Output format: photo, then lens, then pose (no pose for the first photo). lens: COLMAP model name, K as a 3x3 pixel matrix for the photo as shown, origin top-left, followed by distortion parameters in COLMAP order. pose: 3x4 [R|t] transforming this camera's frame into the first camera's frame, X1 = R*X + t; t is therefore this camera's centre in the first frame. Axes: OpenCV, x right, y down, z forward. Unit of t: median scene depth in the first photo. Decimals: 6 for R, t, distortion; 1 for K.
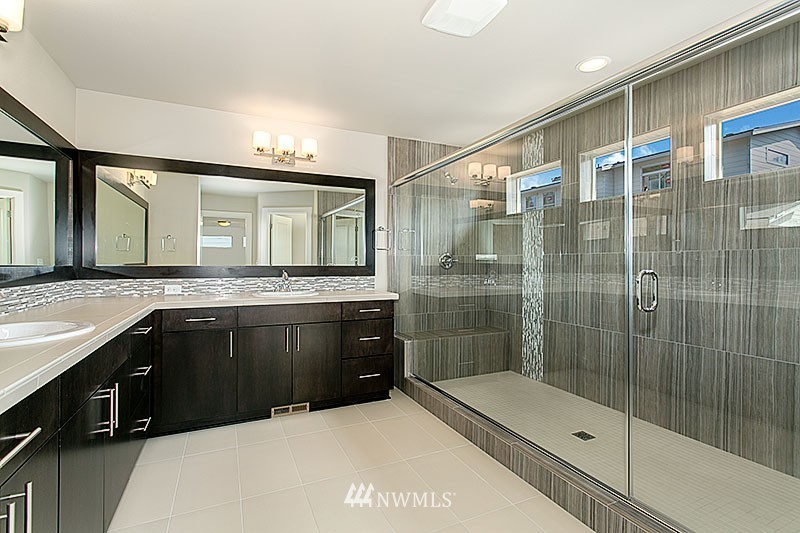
lens RADIAL K [[377.7, 0, 398.8], [0, 377.7, 267.2], [0, 0, 1]] dist [-0.000268, -0.000961]
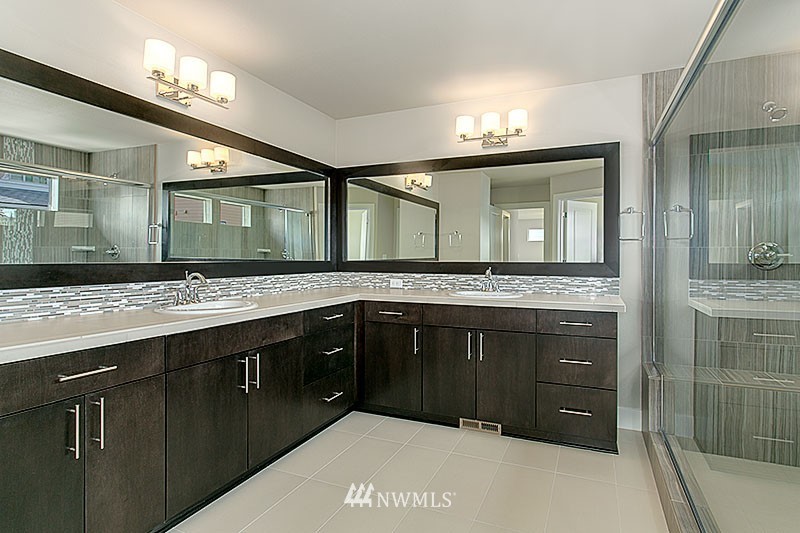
lens RADIAL K [[444.9, 0, 399.2], [0, 444.9, 262.9], [0, 0, 1]] dist [0.016280, -0.000212]
pose [[0.665054, 0.008025, -0.746752, 0.351774], [-0.010477, 0.999944, 0.001415, -0.001167], [0.746722, 0.006883, 0.665101, 0.163244]]
